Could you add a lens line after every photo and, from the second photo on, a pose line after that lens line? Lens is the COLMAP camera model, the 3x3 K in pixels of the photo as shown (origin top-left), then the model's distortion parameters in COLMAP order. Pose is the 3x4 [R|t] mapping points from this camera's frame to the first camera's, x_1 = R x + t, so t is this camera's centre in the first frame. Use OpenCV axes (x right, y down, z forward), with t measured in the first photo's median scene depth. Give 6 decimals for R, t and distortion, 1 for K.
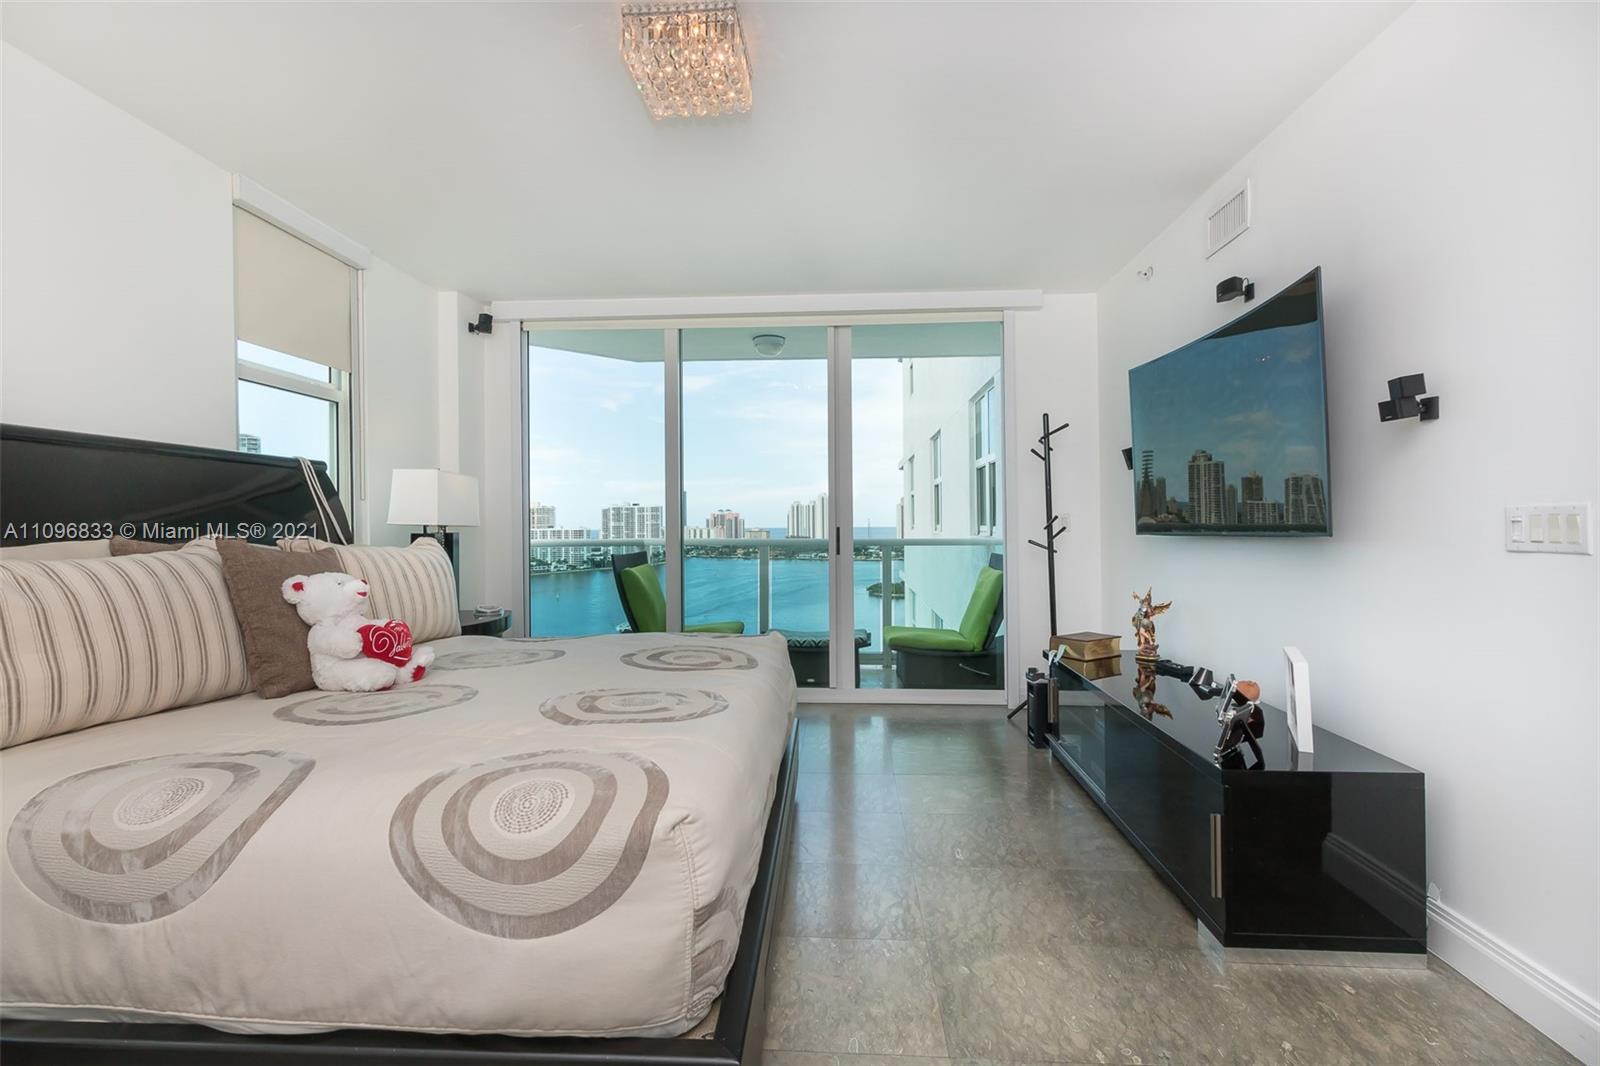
lens RADIAL K [[734.3, 0, 794.7], [0, 734.3, 523.1], [0, 0, 1]] dist [-0.000954, 0.000085]
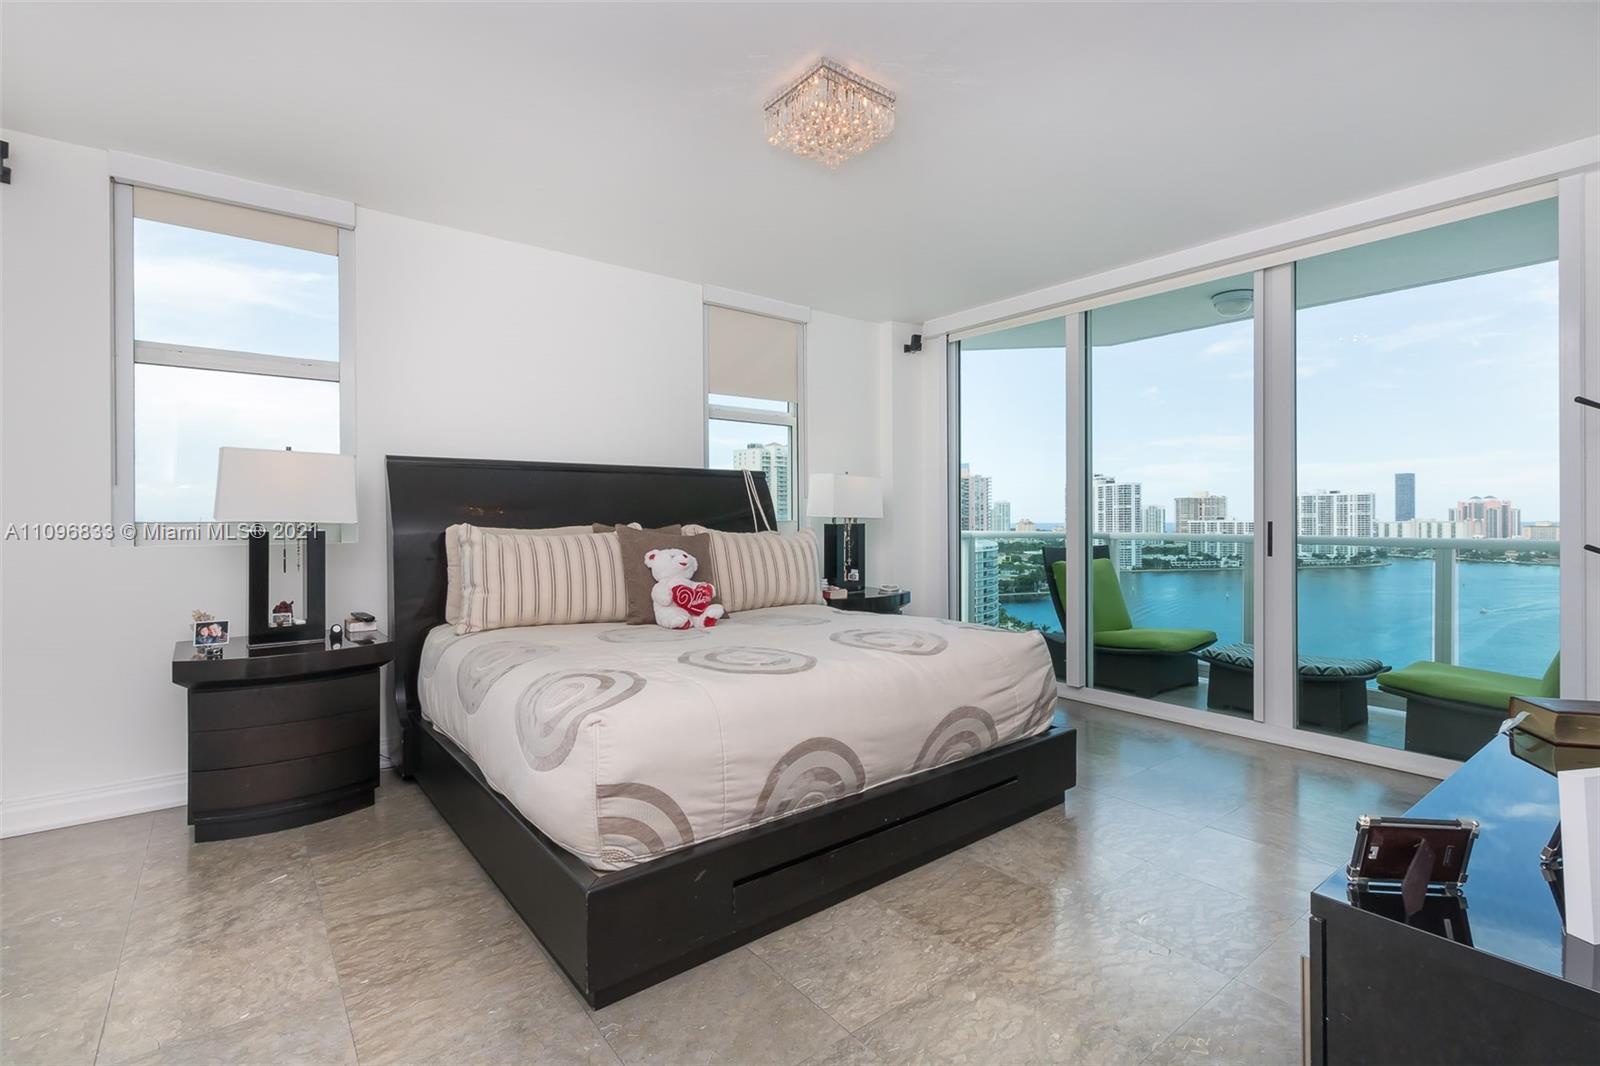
lens RADIAL K [[734.3, 0, 791.0], [0, 734.3, 528.0], [0, 0, 1]] dist [-0.000954, 0.000085]
pose [[0.658883, 0.015100, -0.752094, 0.391891], [-0.001203, 0.999818, 0.019020, -0.002879], [0.752245, -0.011628, 0.658781, 0.110178]]
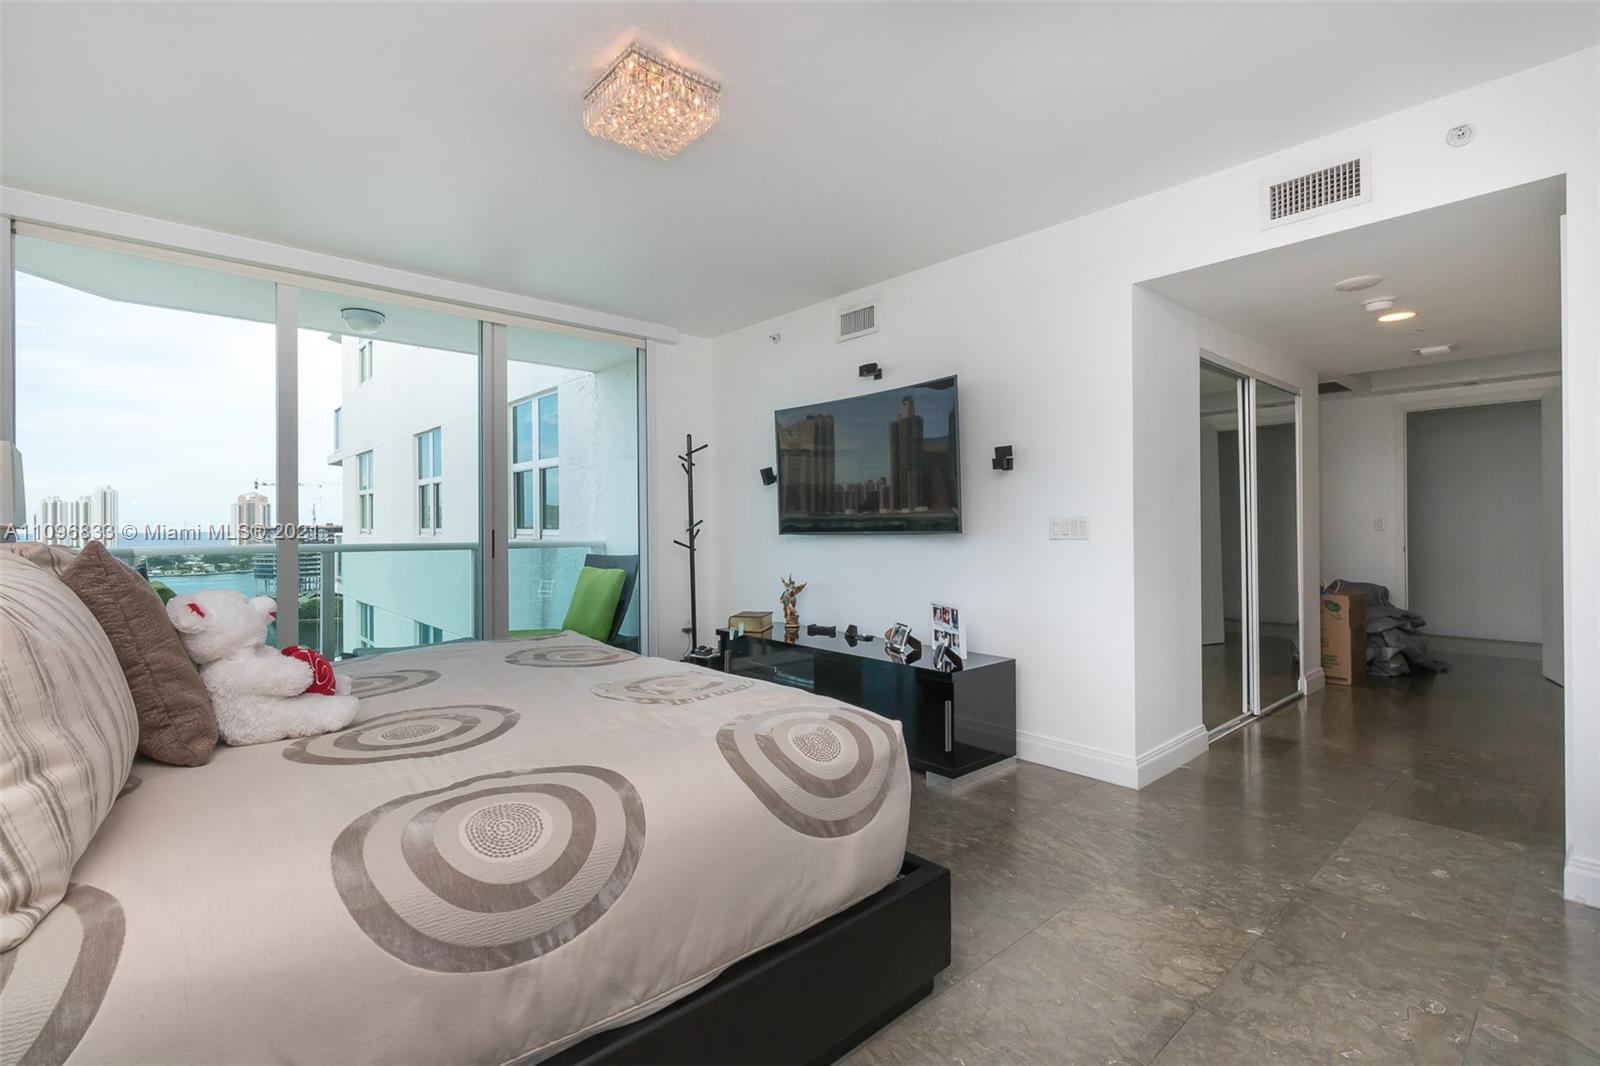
lens RADIAL K [[734.3, 0, 794.1], [0, 734.3, 522.7], [0, 0, 1]] dist [-0.000954, 0.000085]
pose [[0.701120, 0.007419, 0.713005, -0.438210], [-0.002113, 0.999963, -0.008327, 0.004603], [-0.713040, 0.004331, 0.701110, 0.043165]]
